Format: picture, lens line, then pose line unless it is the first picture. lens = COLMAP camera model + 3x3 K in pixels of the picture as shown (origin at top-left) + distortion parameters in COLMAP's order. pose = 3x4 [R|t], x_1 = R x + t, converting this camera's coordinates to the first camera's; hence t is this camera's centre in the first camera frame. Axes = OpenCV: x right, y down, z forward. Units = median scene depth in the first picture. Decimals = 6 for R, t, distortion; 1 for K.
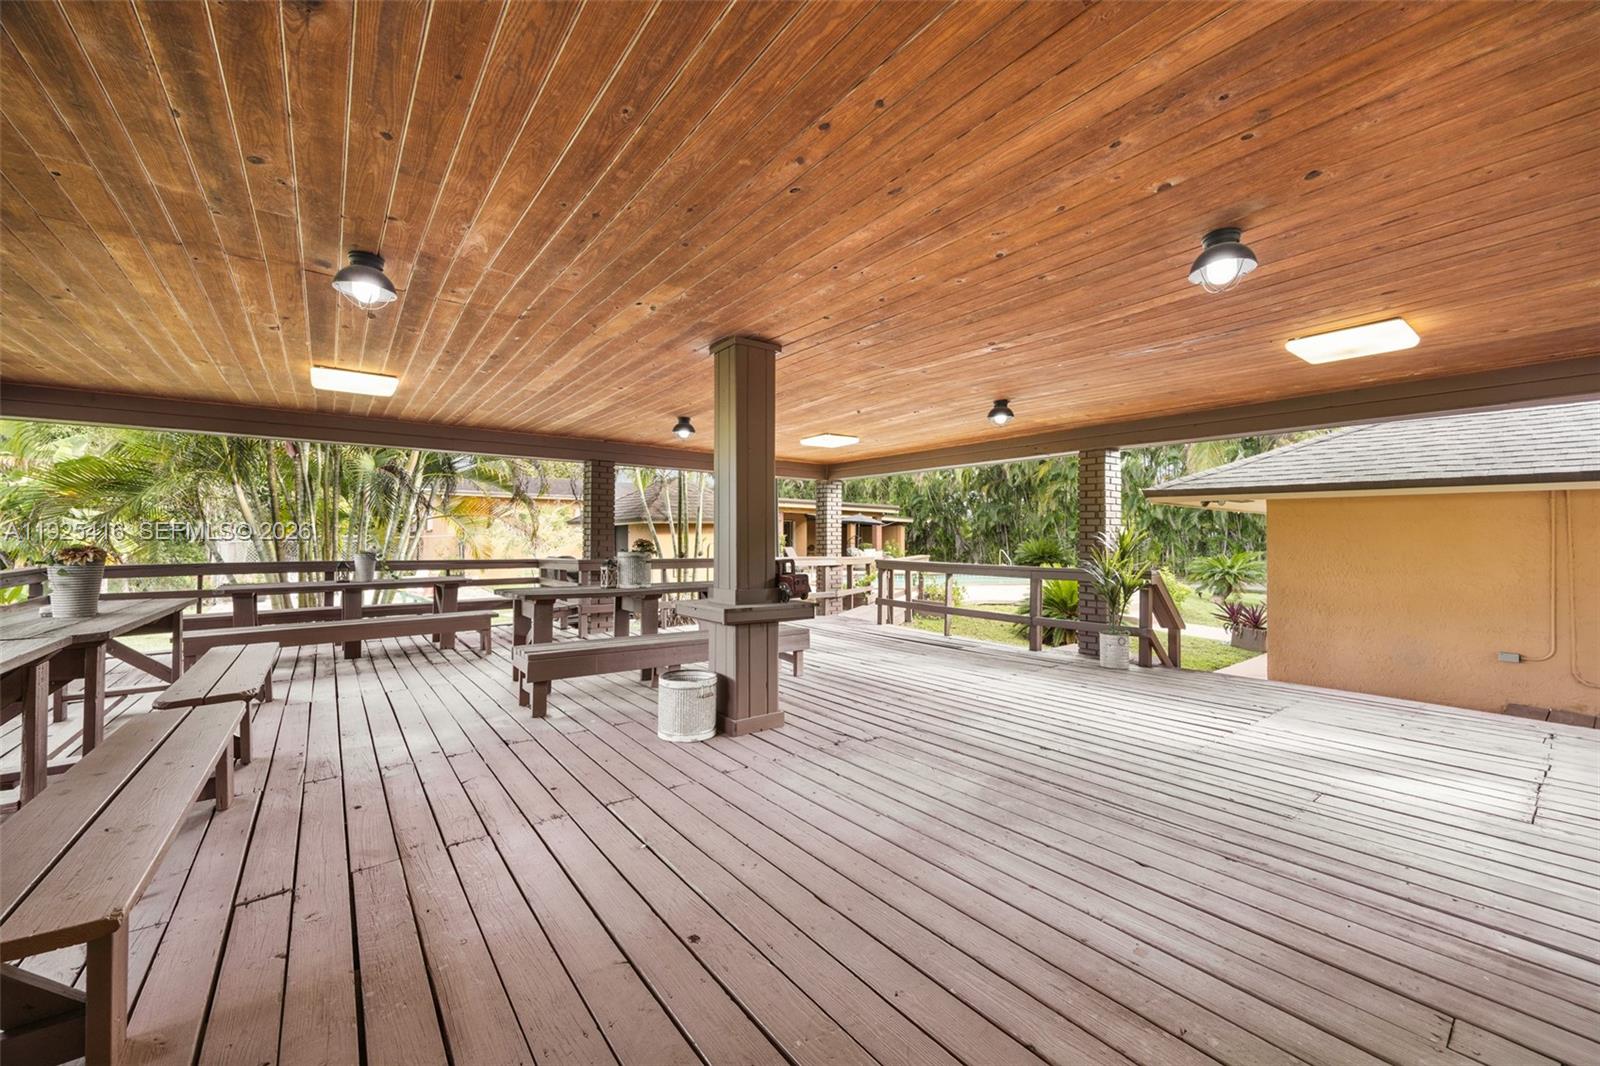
lens RADIAL K [[619.8, 0, 803.0], [0, 619.8, 534.0], [0, 0, 1]] dist [0.000995, -0.000026]
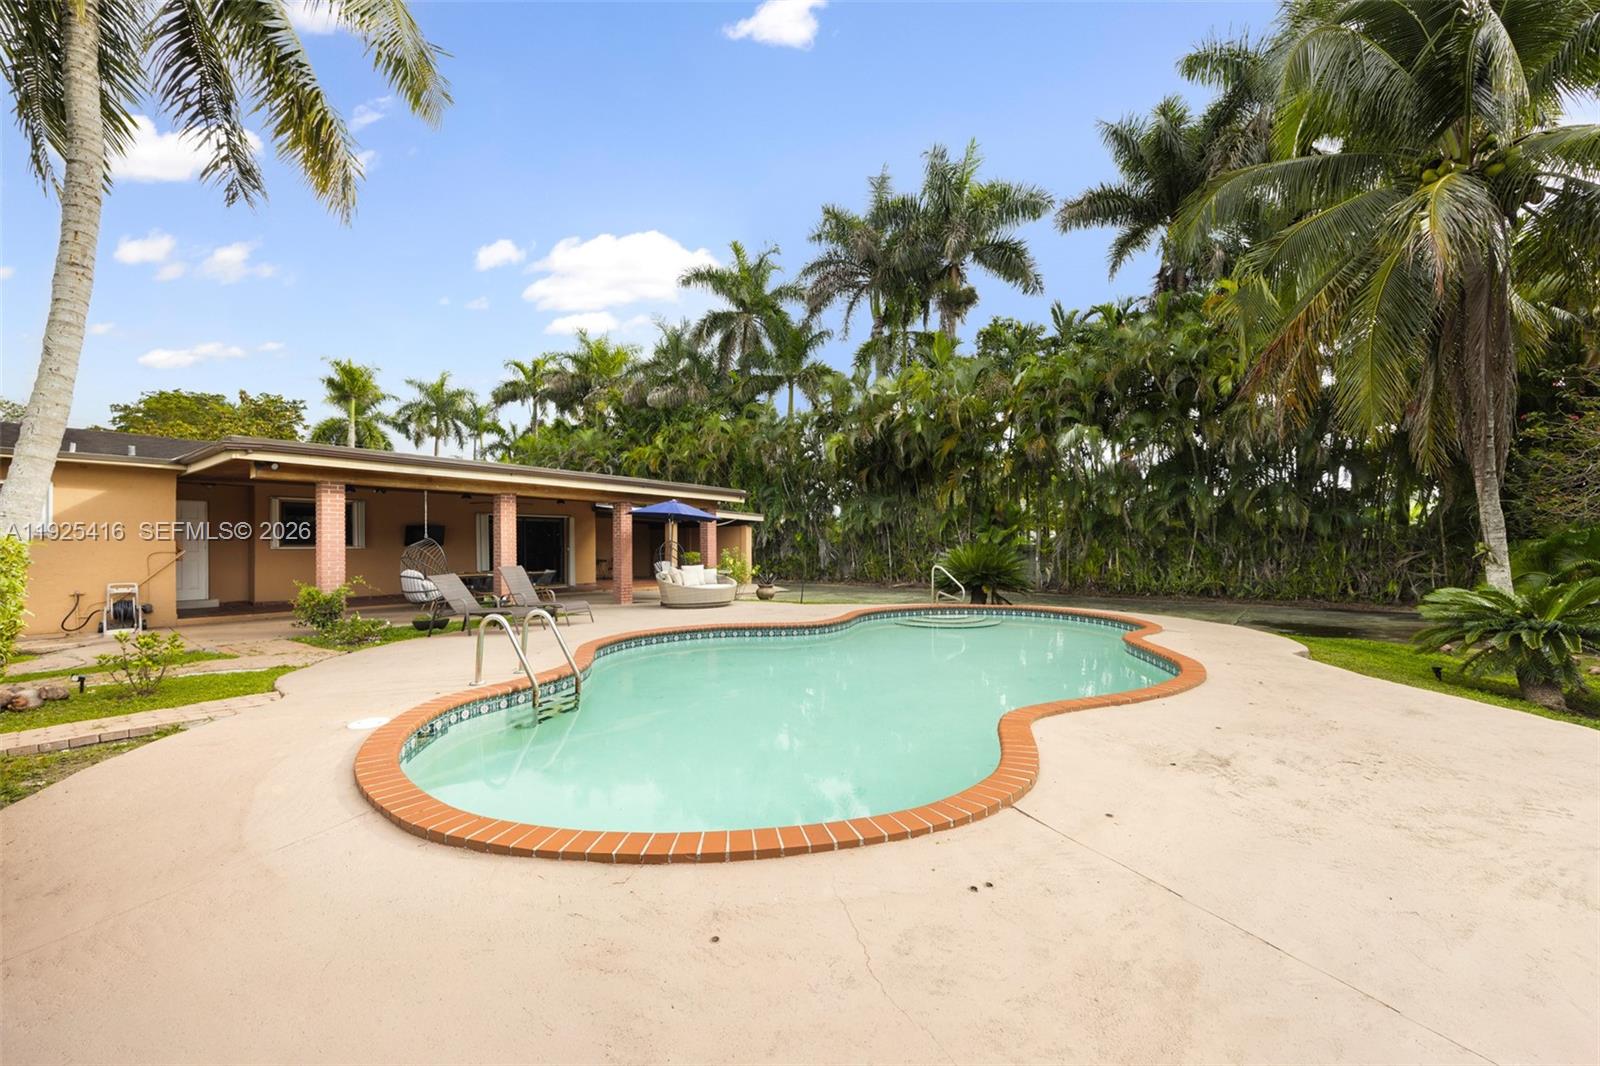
lens RADIAL K [[619.8, 0, 802.9], [0, 619.8, 536.1], [0, 0, 1]] dist [0.000995, -0.000026]
pose [[0.966593, -0.008130, 0.256185, 0.044403], [0.007771, 0.999967, 0.002413, -0.003700], [-0.256197, -0.000342, 0.966625, 0.323407]]
